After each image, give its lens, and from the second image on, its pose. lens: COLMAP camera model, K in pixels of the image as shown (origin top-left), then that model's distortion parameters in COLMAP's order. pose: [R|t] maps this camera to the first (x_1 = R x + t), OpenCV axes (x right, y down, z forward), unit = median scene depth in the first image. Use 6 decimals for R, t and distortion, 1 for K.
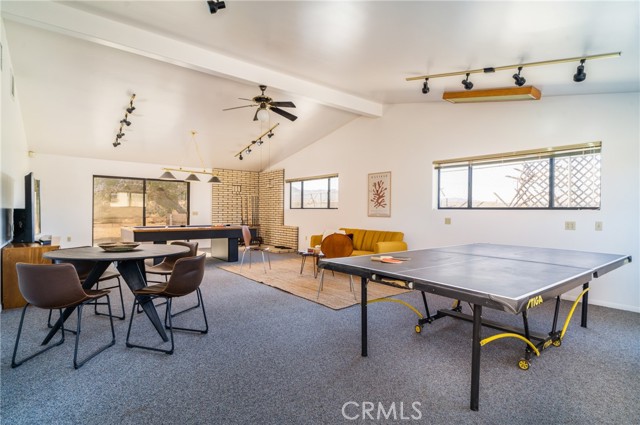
lens RADIAL K [[341.3, 0, 319.7], [0, 341.3, 213.7], [0, 0, 1]] dist [0.000319, 0.000512]
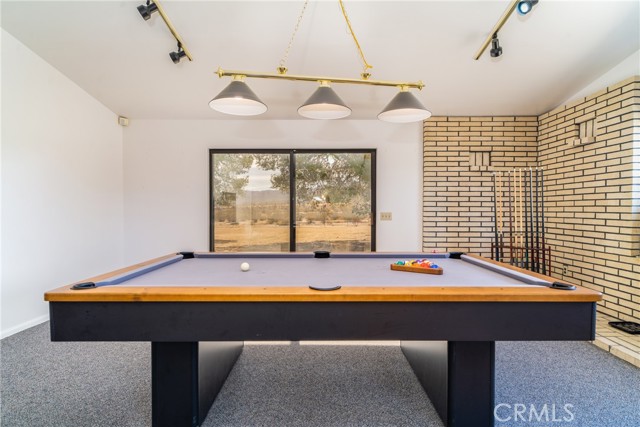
lens RADIAL K [[341.3, 0, 318.1], [0, 341.3, 211.7], [0, 0, 1]] dist [0.000319, 0.000512]
pose [[0.781100, -0.002287, -0.624401, -0.139754], [0.002516, 0.999997, -0.000515, -0.006916], [0.624401, -0.001169, 0.781103, 0.557059]]
